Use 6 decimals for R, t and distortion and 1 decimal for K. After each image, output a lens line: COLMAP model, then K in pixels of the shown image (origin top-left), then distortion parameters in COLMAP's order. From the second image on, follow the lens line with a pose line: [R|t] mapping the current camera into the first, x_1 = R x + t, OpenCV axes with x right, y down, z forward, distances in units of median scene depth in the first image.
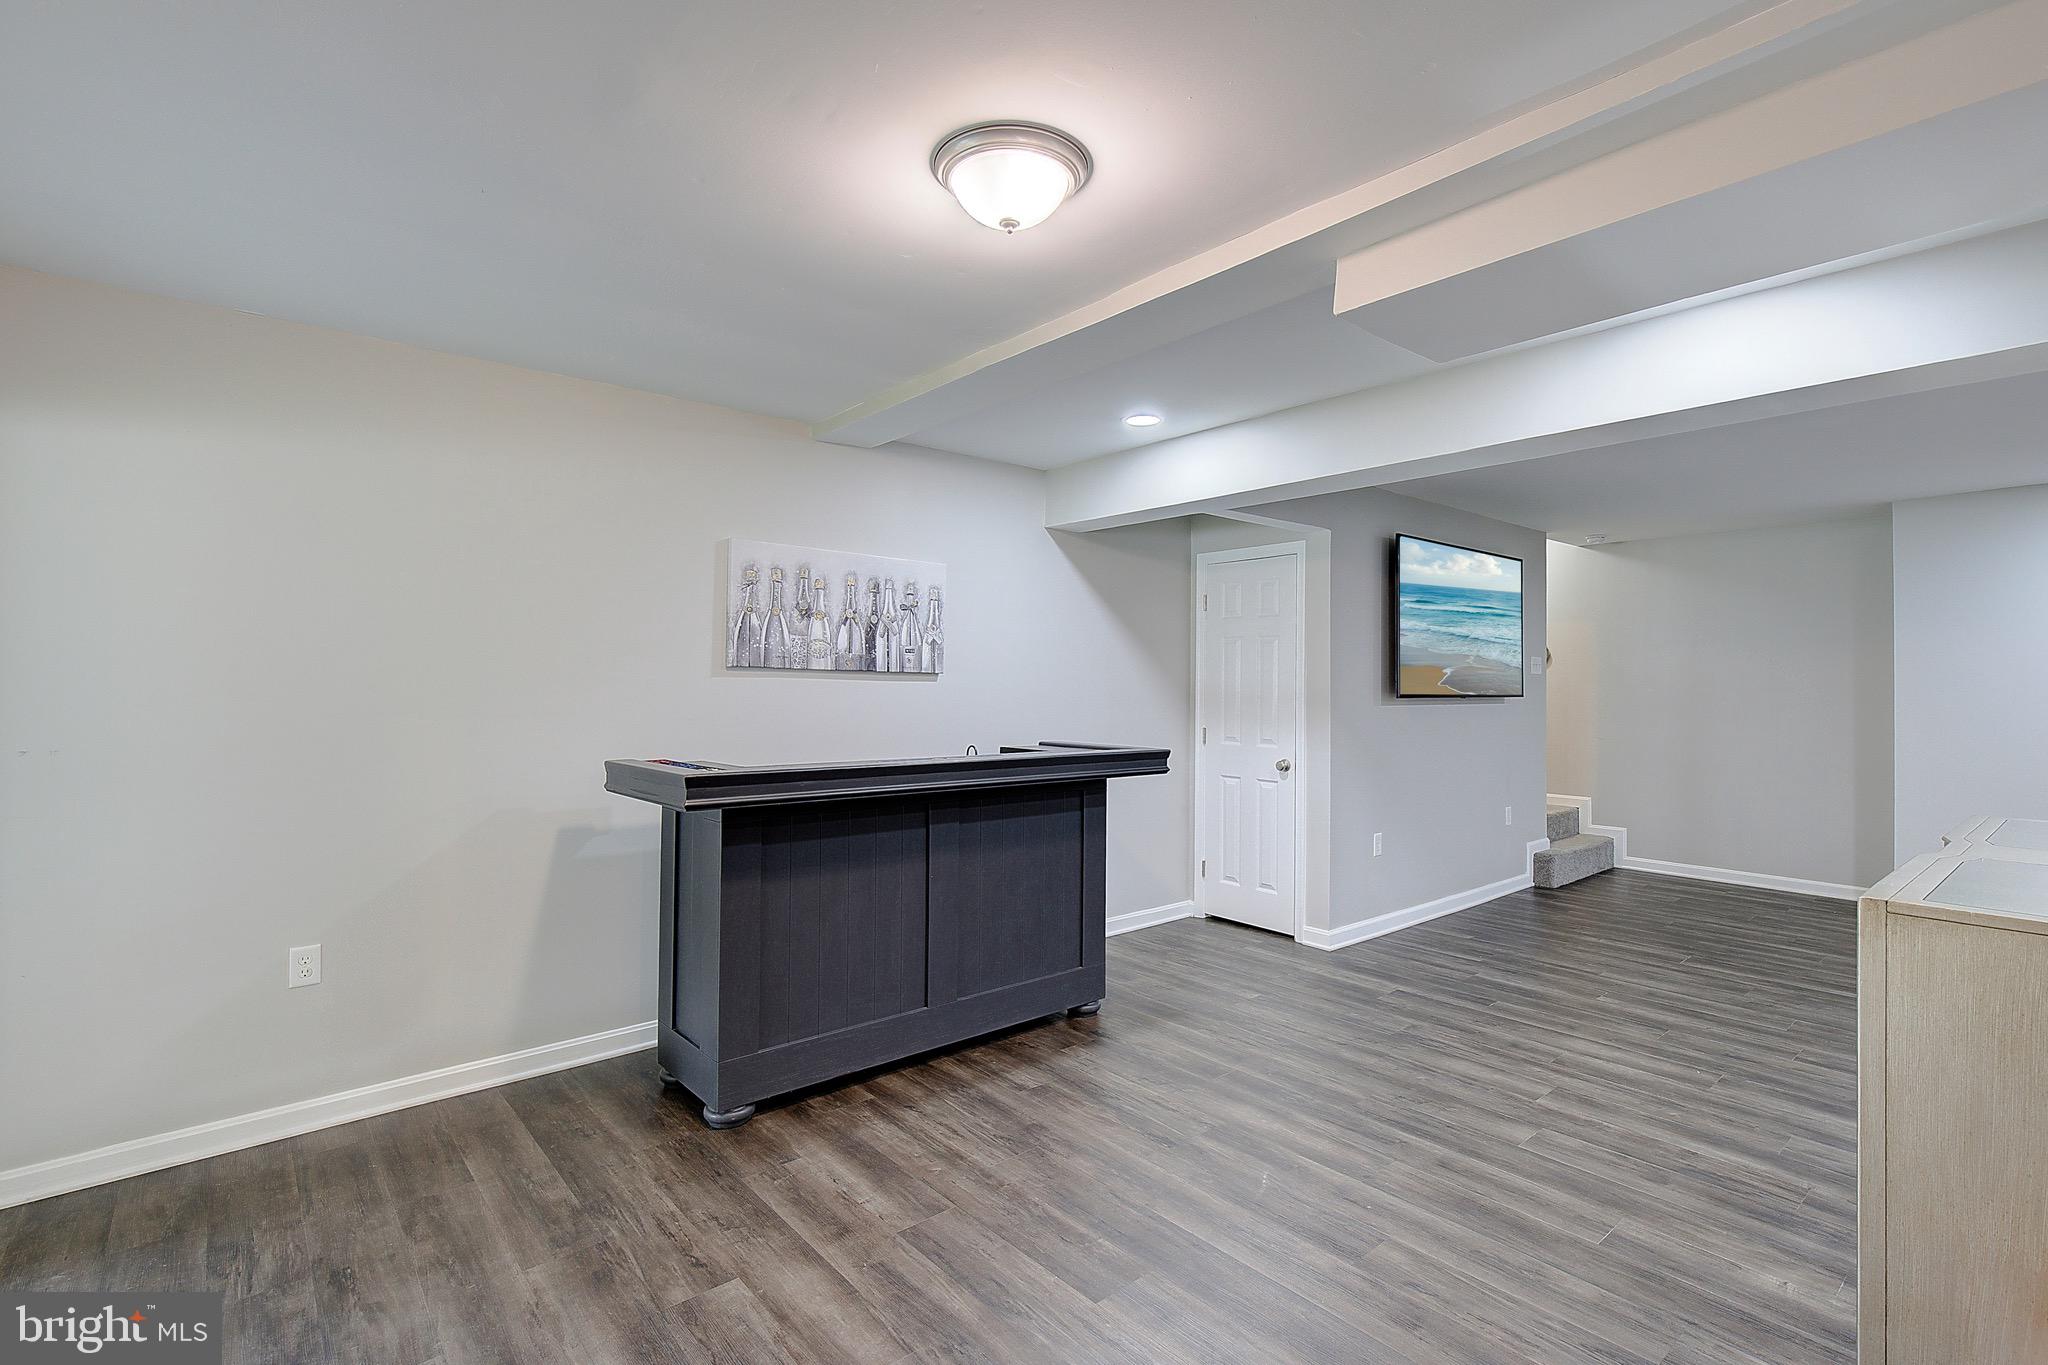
lens RADIAL K [[955.7, 0, 1038.5], [0, 955.7, 677.9], [0, 0, 1]] dist [-0.005784, -0.001295]
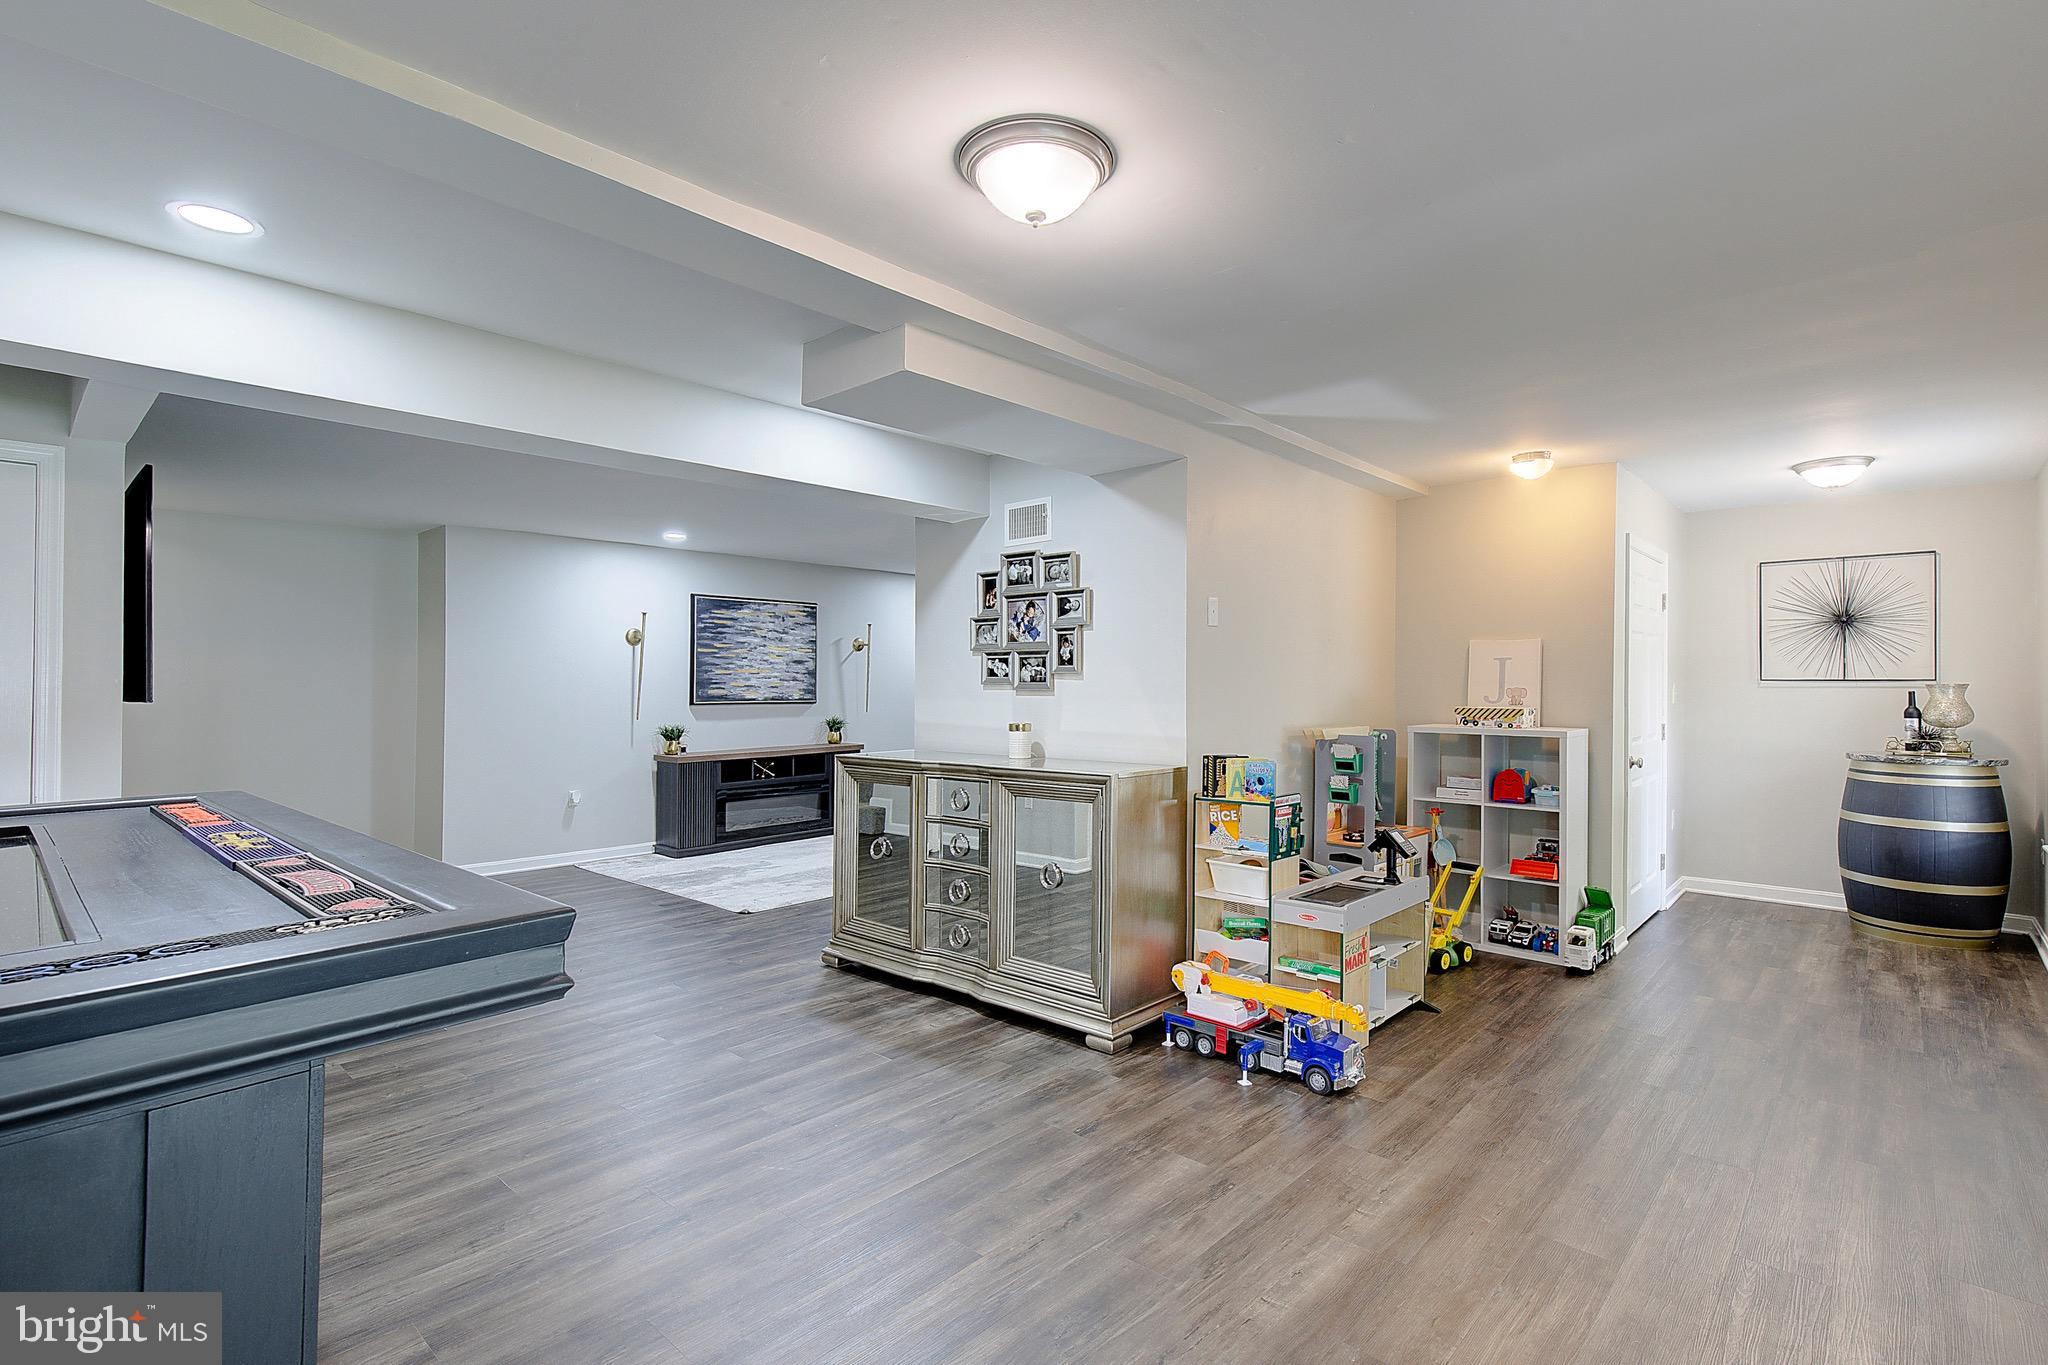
lens RADIAL K [[955.7, 0, 1033.5], [0, 955.7, 681.3], [0, 0, 1]] dist [-0.005784, -0.001295]
pose [[-0.123852, -0.000615, 0.992301, -0.738299], [-0.002741, 0.999996, 0.000277, 0.006676], [-0.992297, -0.002686, -0.123853, 0.789353]]
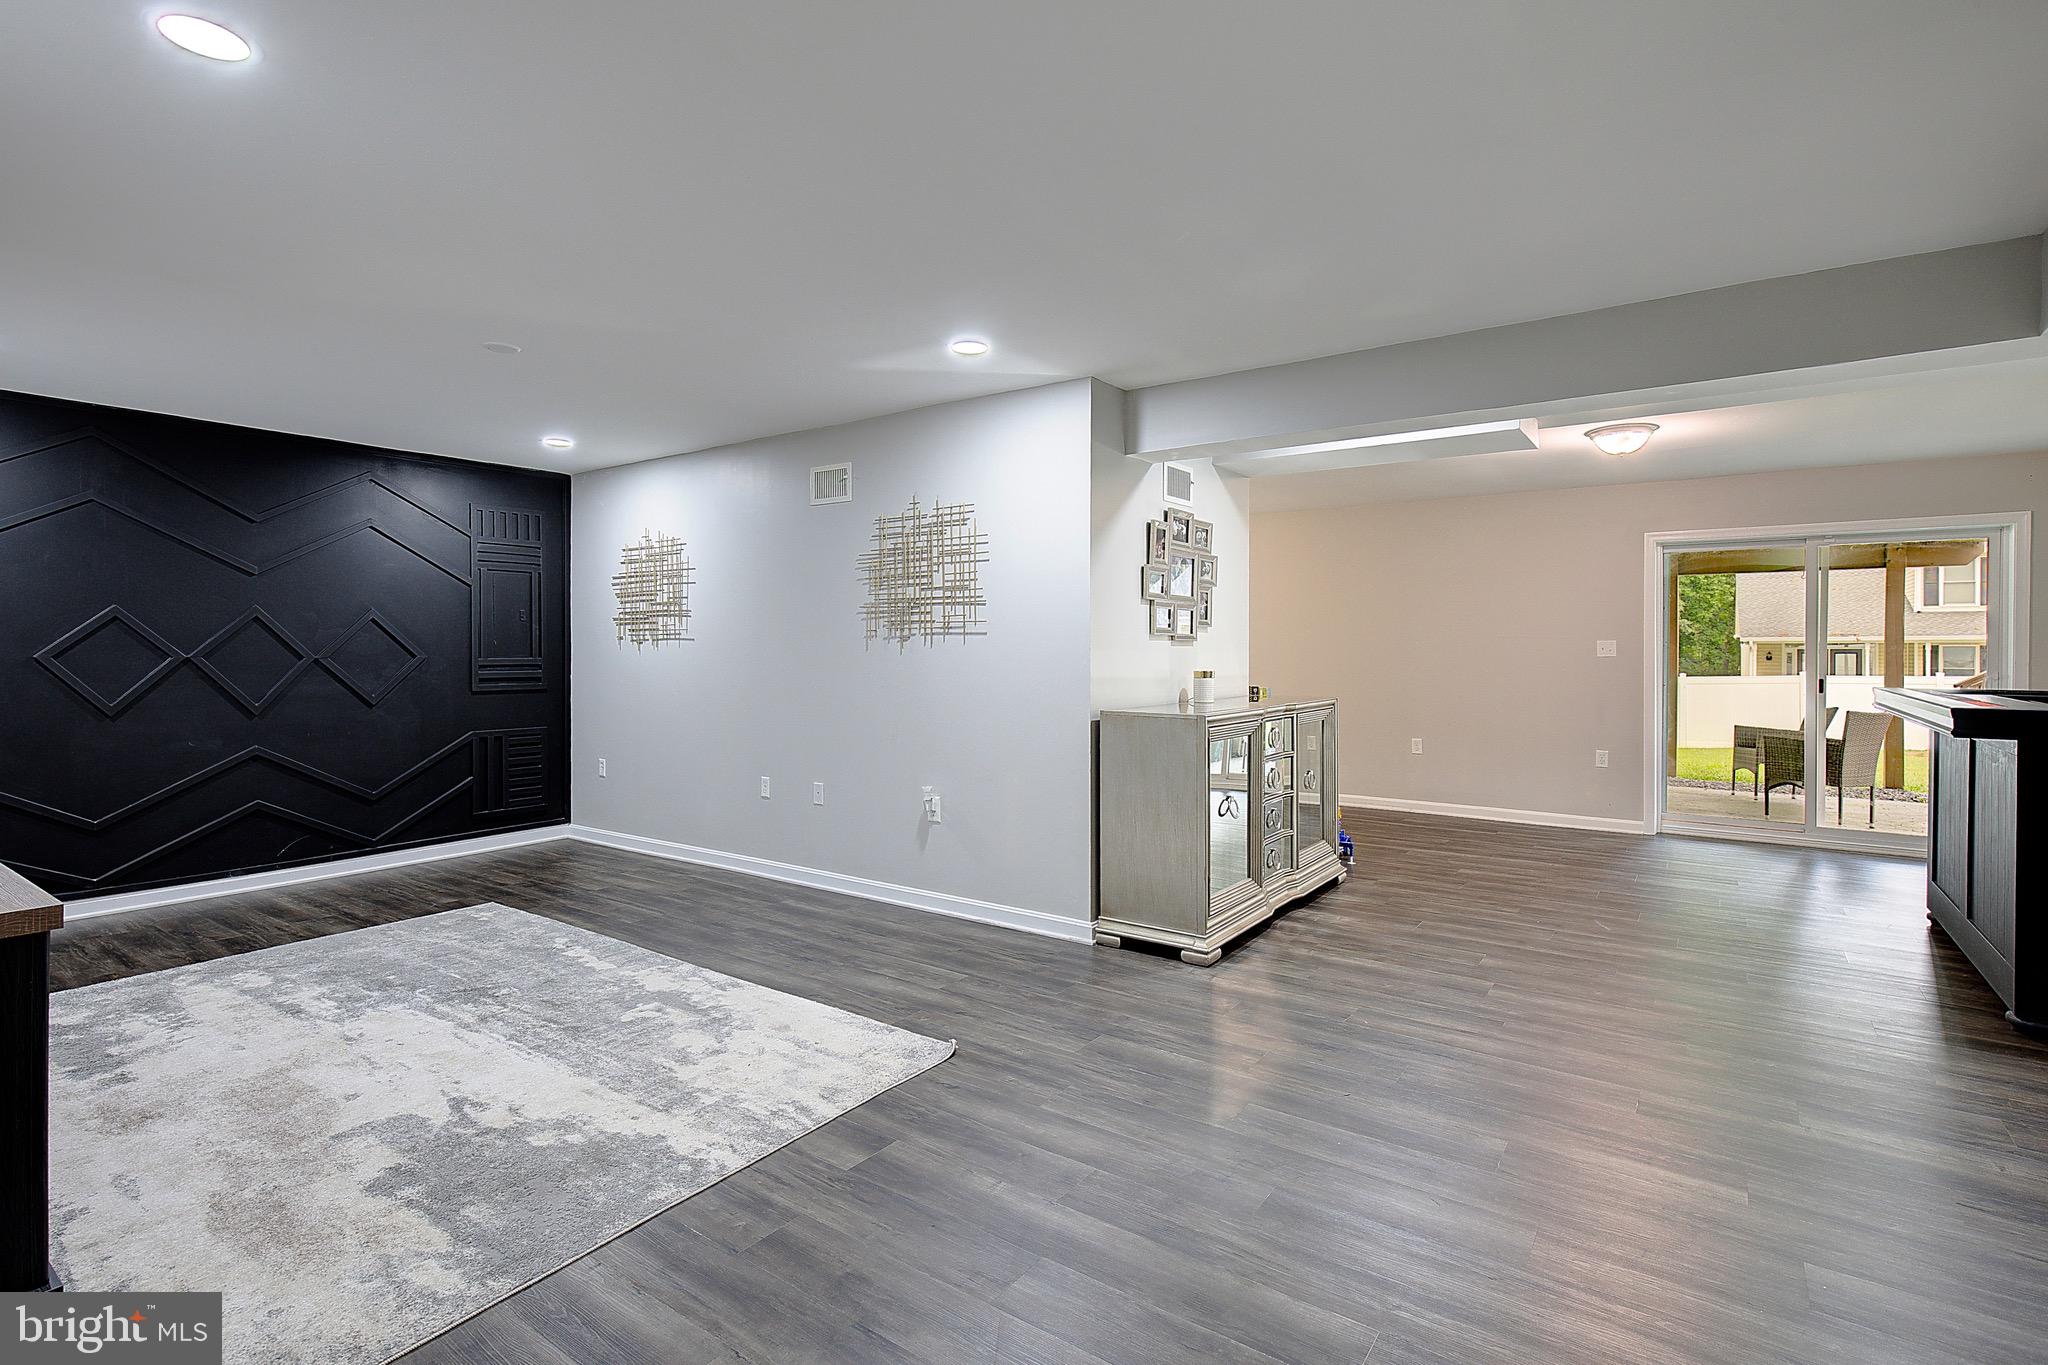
lens RADIAL K [[955.7, 0, 1021.6], [0, 955.7, 666.1], [0, 0, 1]] dist [-0.005784, -0.001295]
pose [[-0.974504, -0.000965, -0.224369, 1.472570], [-0.003627, 0.999928, 0.011453, 0.049349], [0.224342, 0.011974, -0.974437, 2.189298]]
